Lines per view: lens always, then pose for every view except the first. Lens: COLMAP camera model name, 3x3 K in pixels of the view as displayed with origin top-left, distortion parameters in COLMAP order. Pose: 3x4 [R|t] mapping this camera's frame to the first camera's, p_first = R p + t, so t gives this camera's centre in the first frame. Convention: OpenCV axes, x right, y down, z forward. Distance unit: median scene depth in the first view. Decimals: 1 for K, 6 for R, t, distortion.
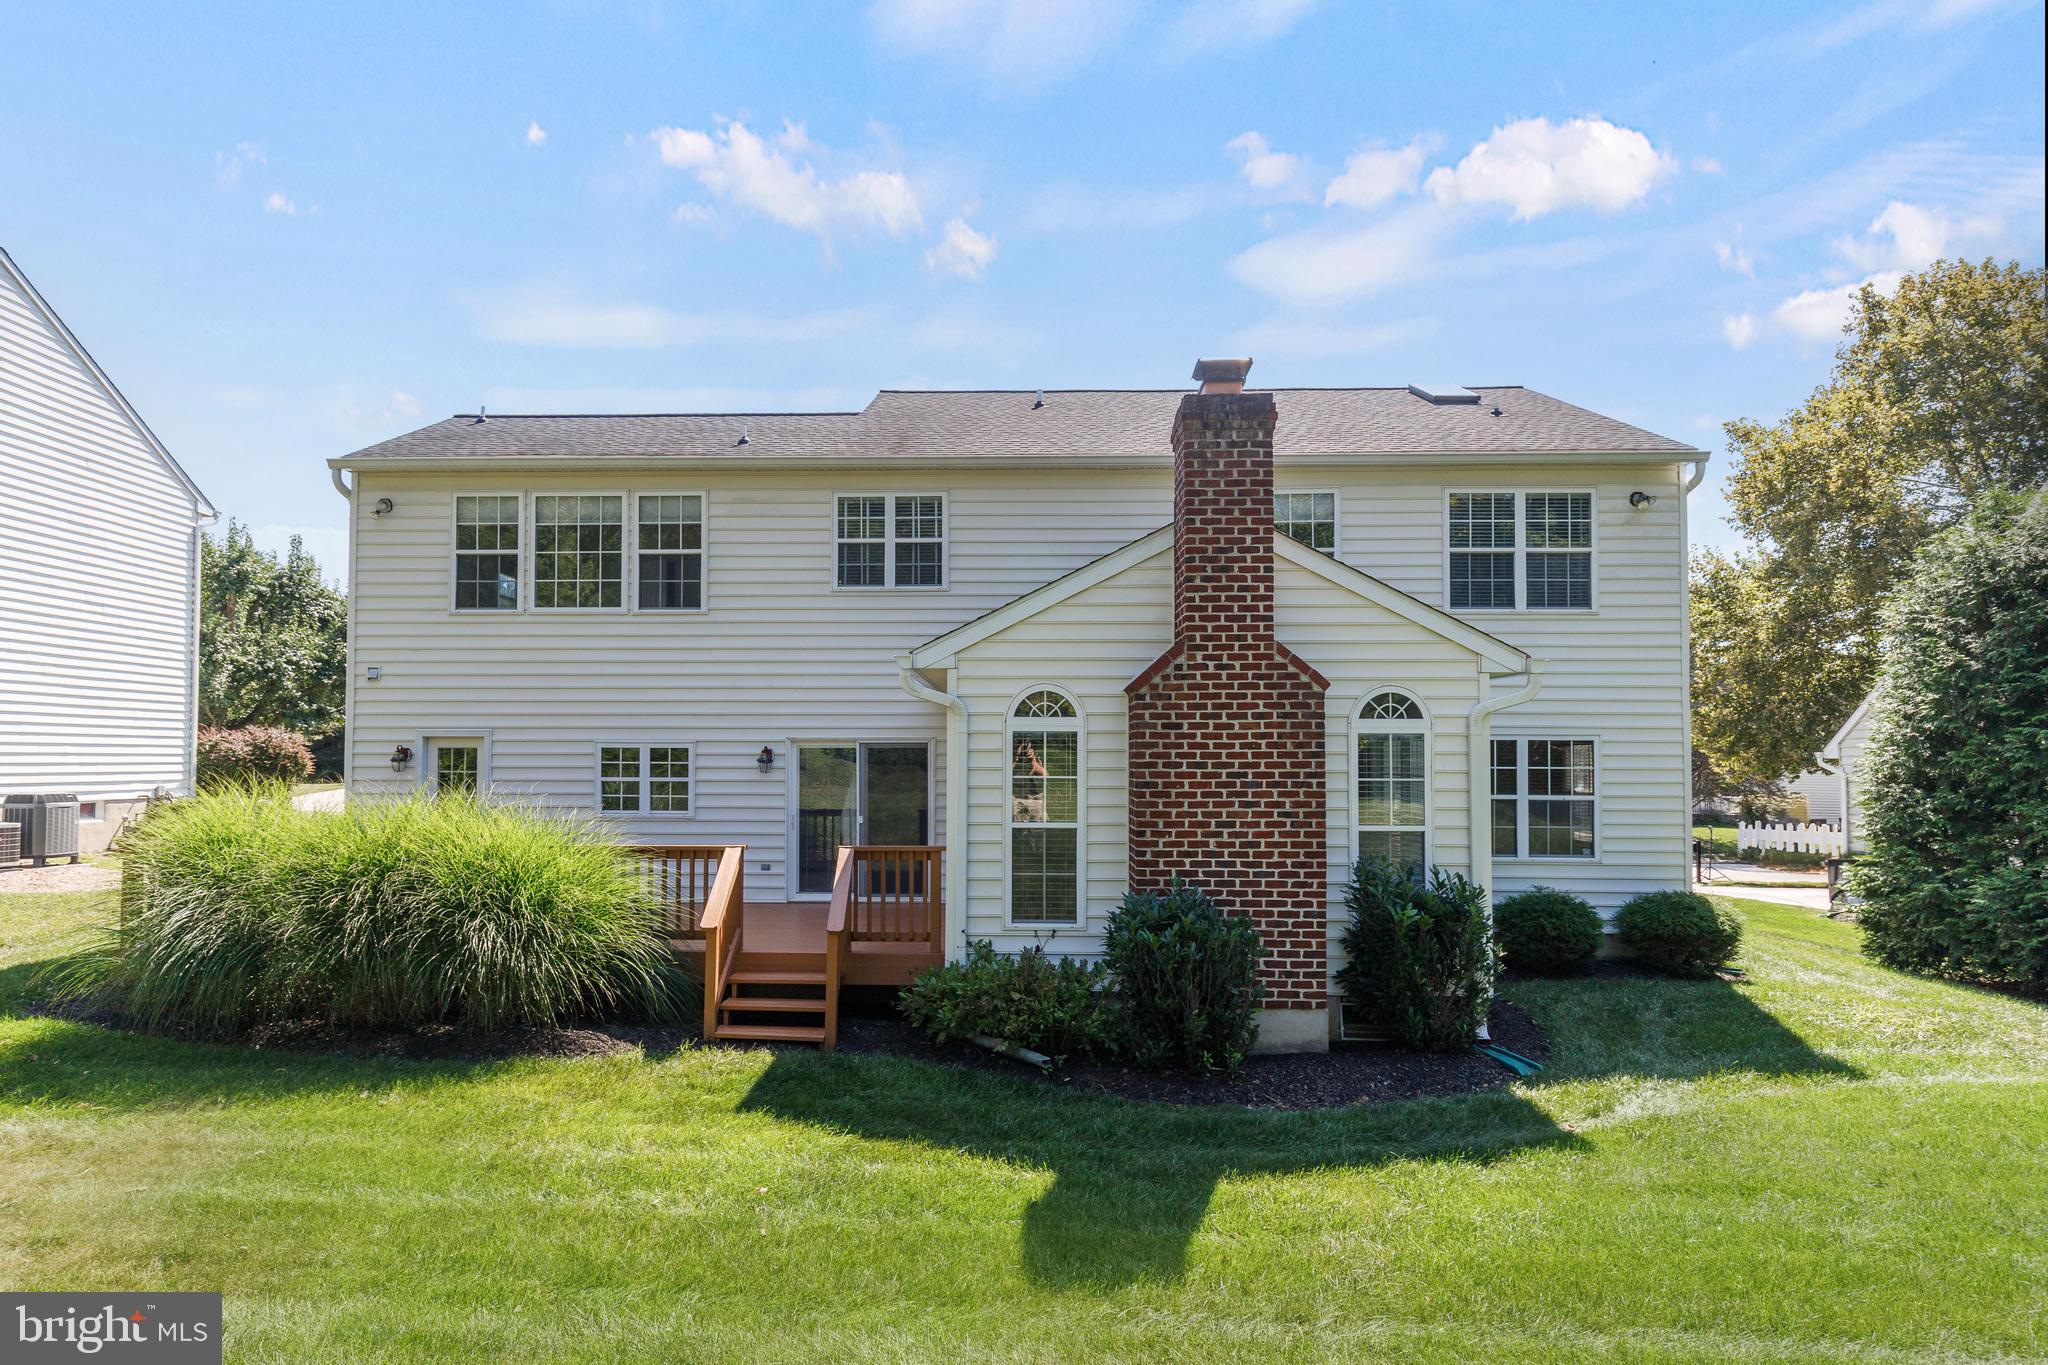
lens RADIAL K [[1097.2, 0, 1025.0], [0, 1097.2, 677.2], [0, 0, 1]] dist [0.004112, -0.000084]
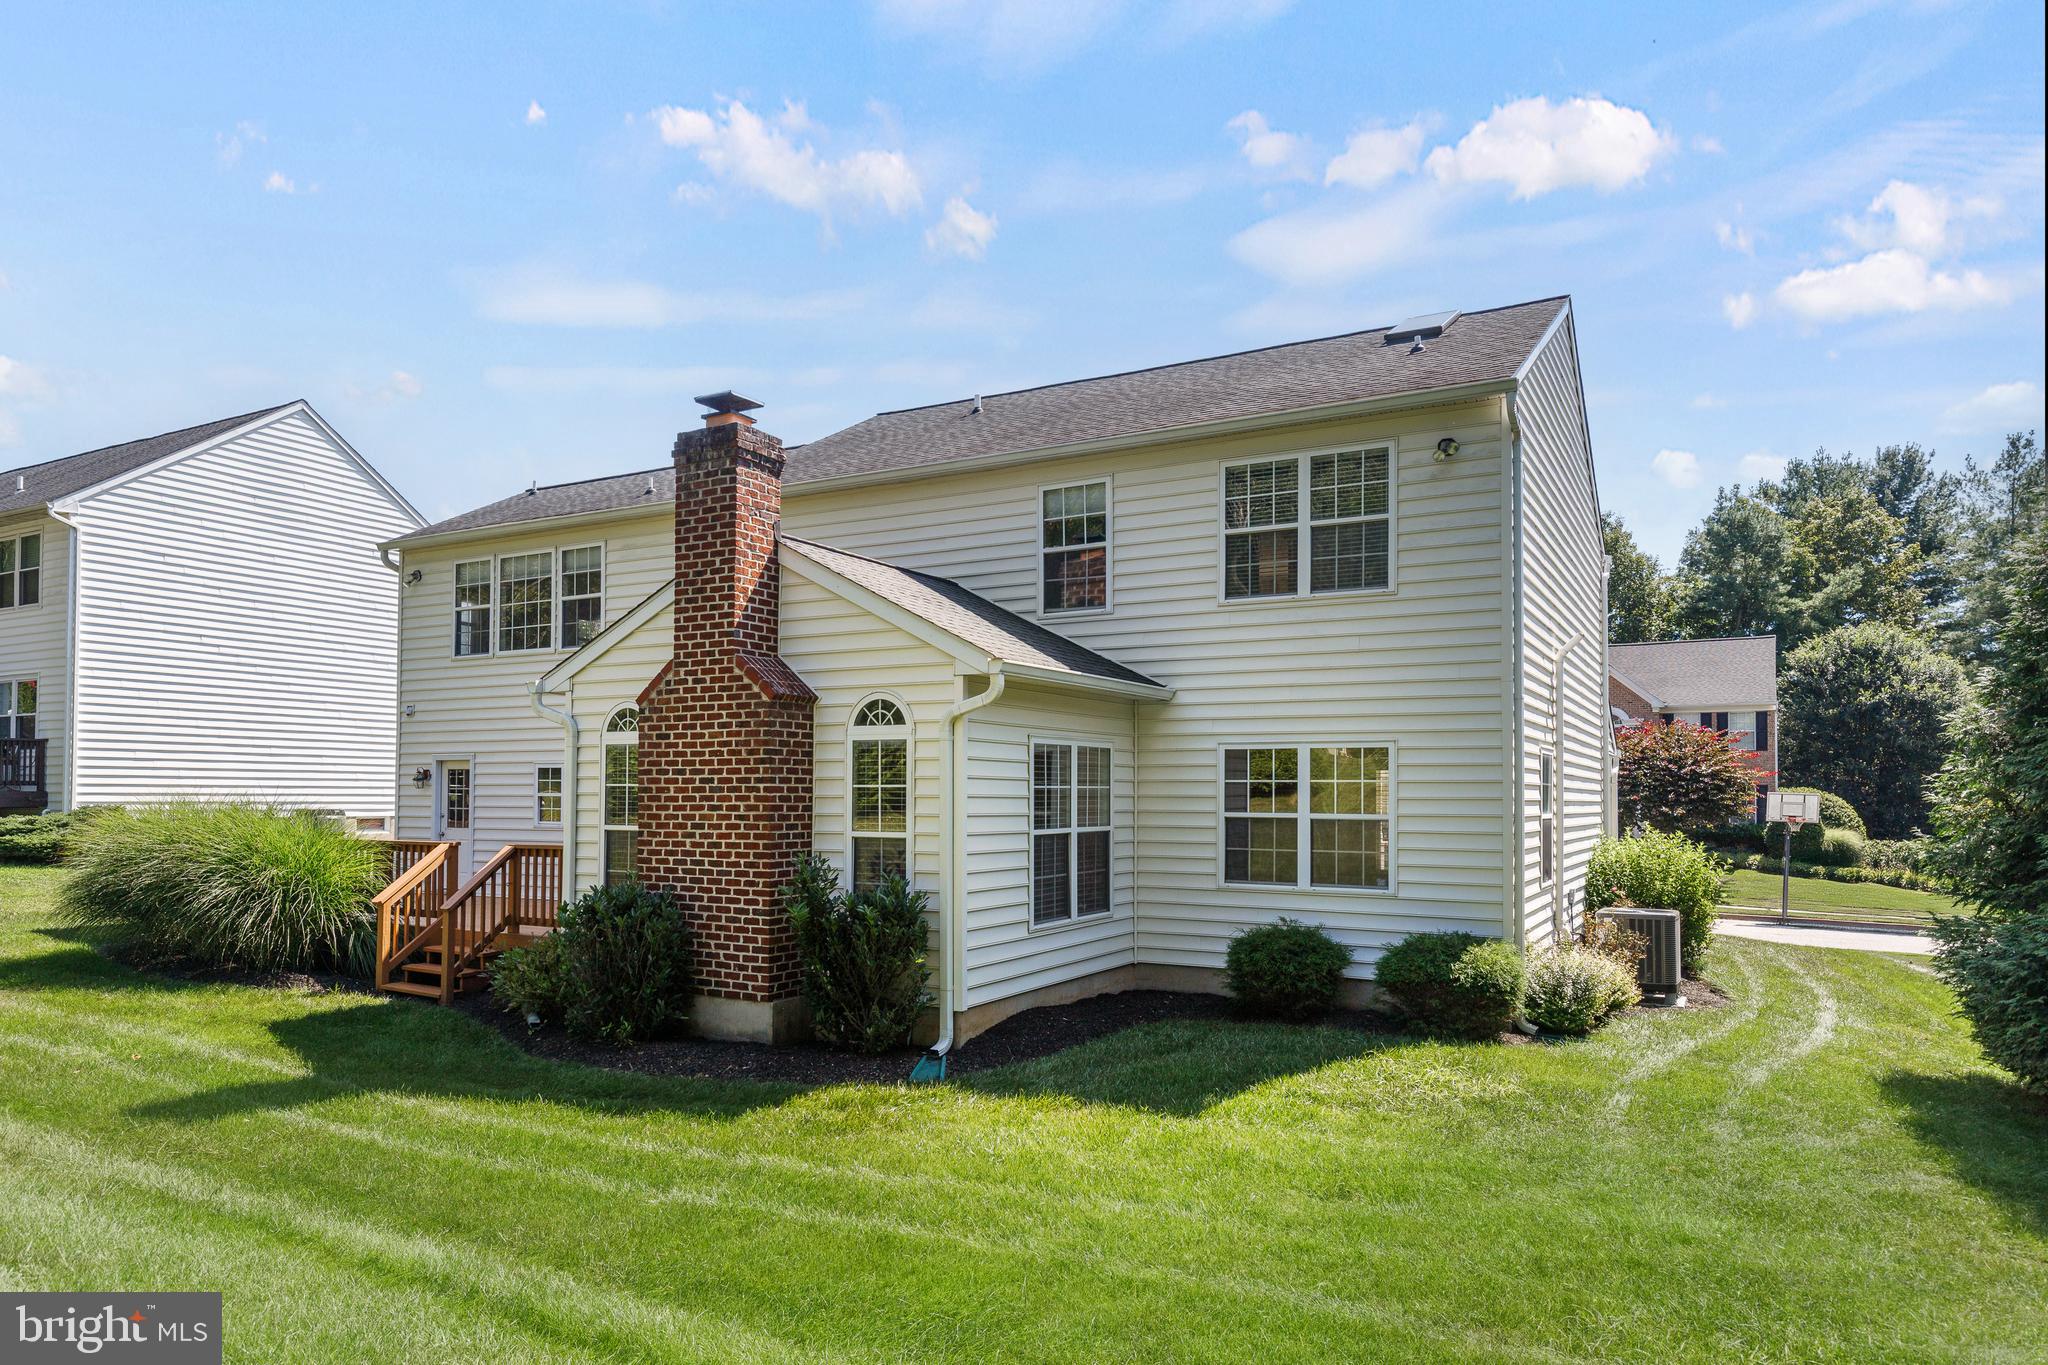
lens RADIAL K [[1306.1, 0, 1020.4], [0, 1306.1, 696.9], [0, 0, 1]] dist [0.017736, 0.000583]
pose [[0.882603, -0.034606, -0.468843, 1.005172], [0.032851, 0.999389, -0.011922, 0.030228], [0.468970, -0.004880, 0.883201, 0.007123]]
